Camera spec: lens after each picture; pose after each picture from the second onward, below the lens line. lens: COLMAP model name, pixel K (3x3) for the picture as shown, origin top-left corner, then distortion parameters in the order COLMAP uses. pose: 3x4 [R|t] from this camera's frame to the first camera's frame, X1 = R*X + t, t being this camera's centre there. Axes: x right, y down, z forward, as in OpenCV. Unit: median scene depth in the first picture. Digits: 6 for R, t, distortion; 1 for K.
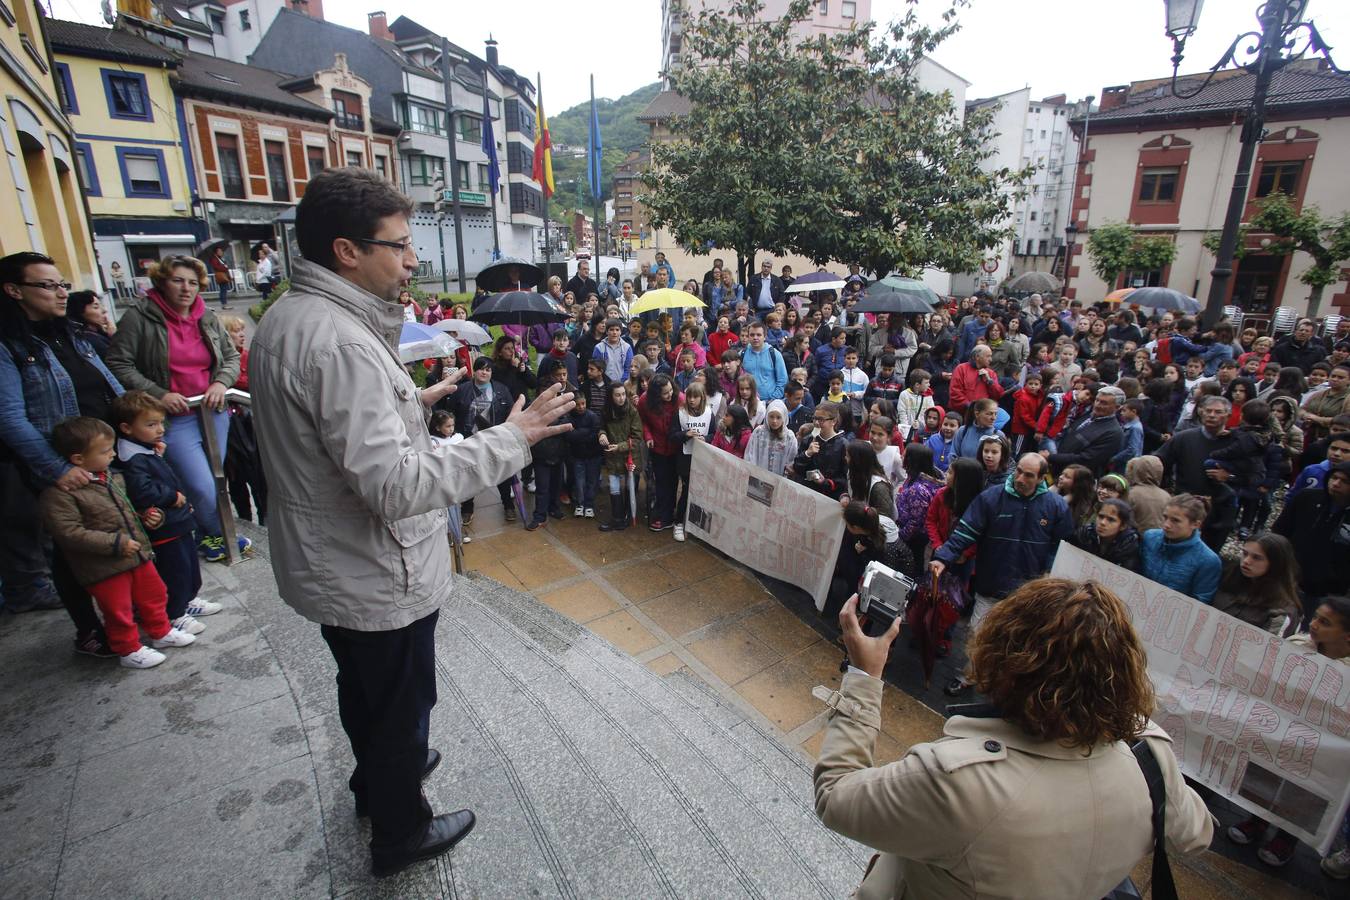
lens RADIAL K [[663.8, 0, 663.5], [0, 663.8, 451.1], [0, 0, 1]] dist [-0.067727, 0.025832]
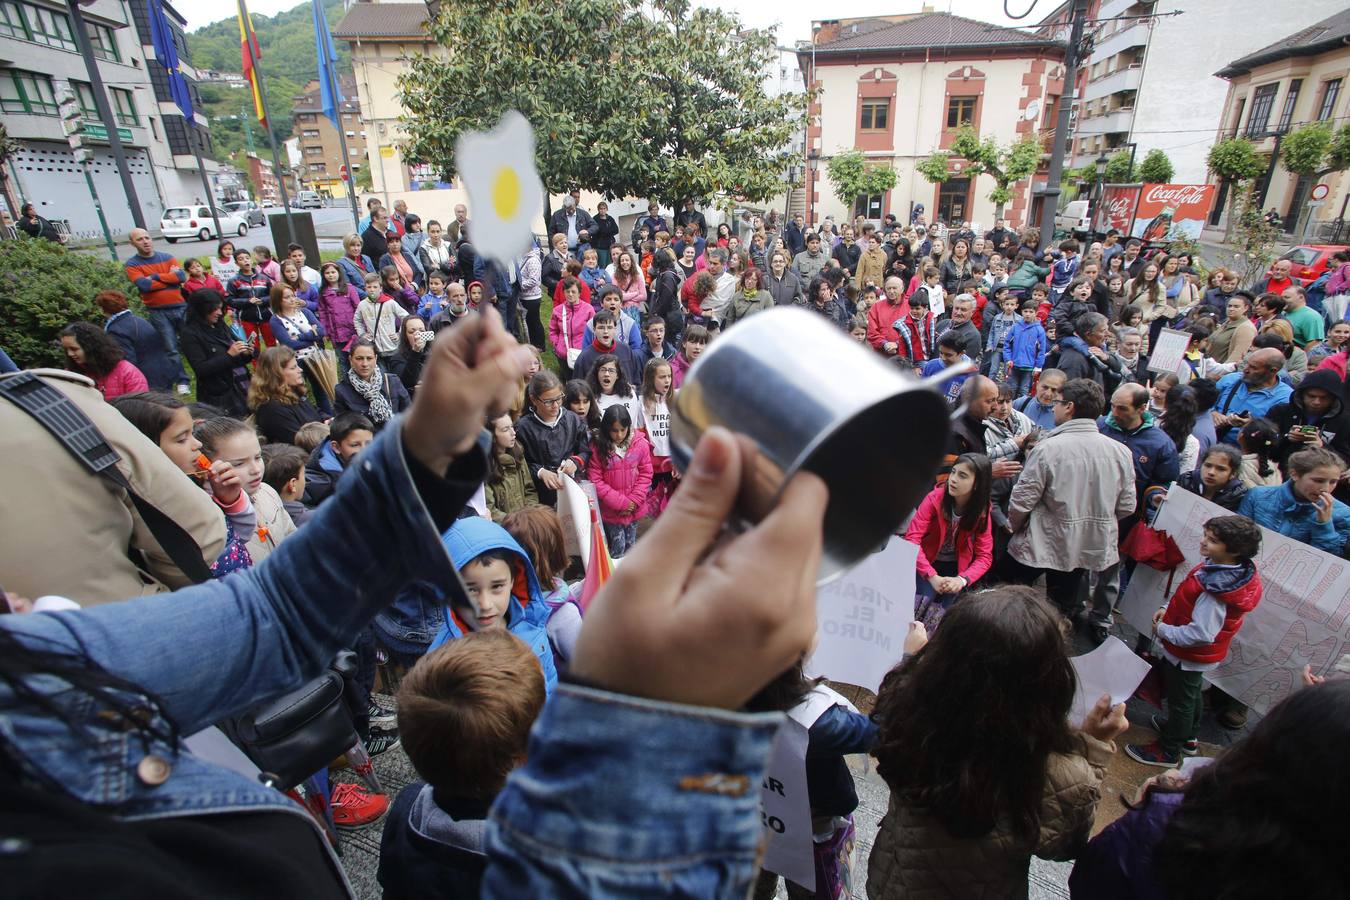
lens RADIAL K [[663.8, 0, 678.8], [0, 663.8, 451.8], [0, 0, 1]] dist [-0.067727, 0.025832]
pose [[0.910603, -0.175380, 0.374225, -0.046123], [0.142858, 0.983250, 0.113184, -0.017391], [-0.387807, -0.049605, 0.920405, 0.061484]]
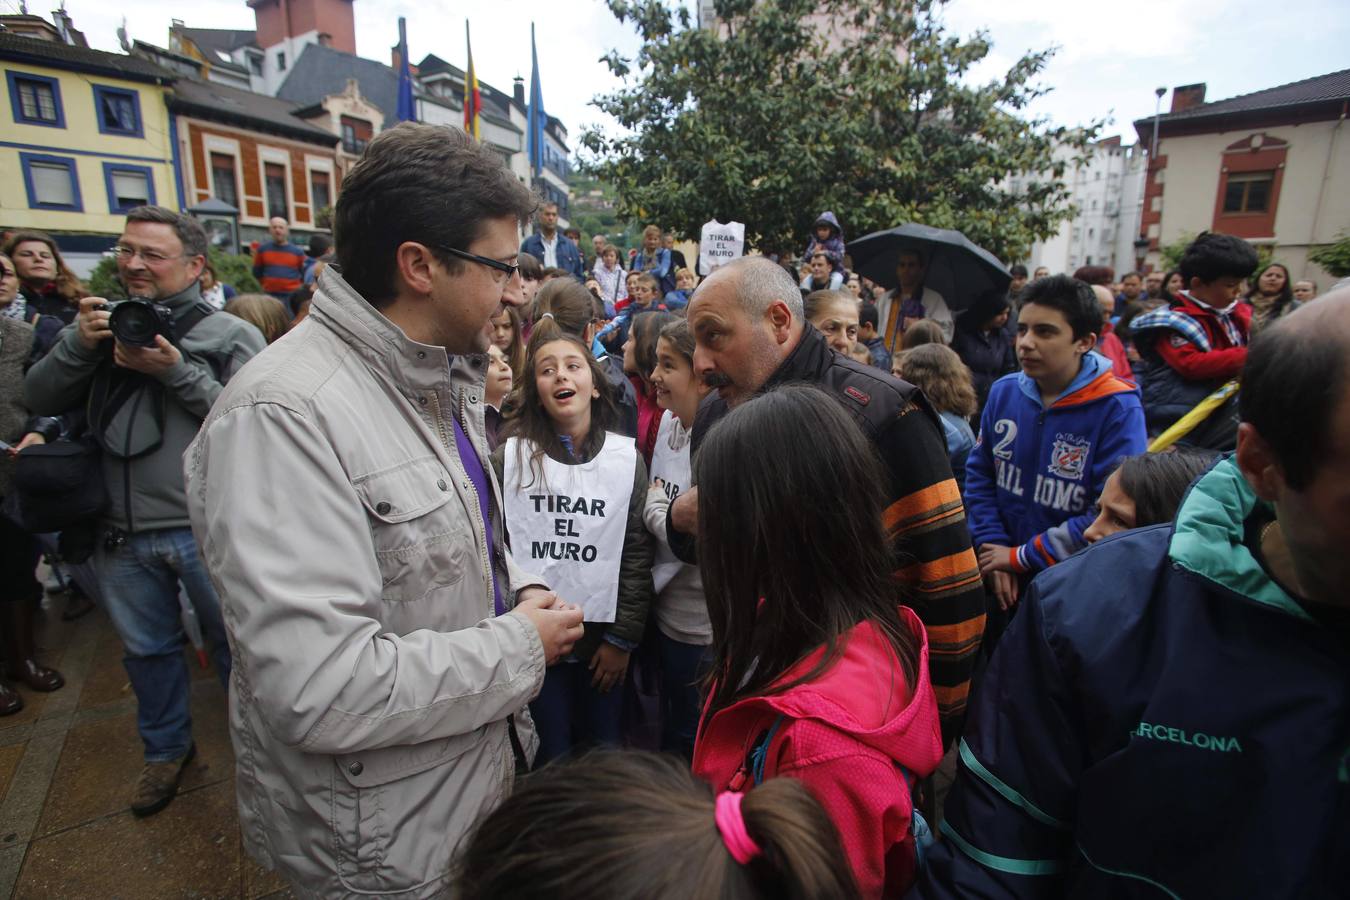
lens RADIAL K [[663.8, 0, 666.4], [0, 663.8, 448.7], [0, 0, 1]] dist [-0.067727, 0.025832]
pose [[0.997721, 0.022726, -0.063531, 0.060315], [-0.027758, 0.996451, -0.079466, 0.006303], [0.061500, 0.081048, 0.994811, 0.124191]]
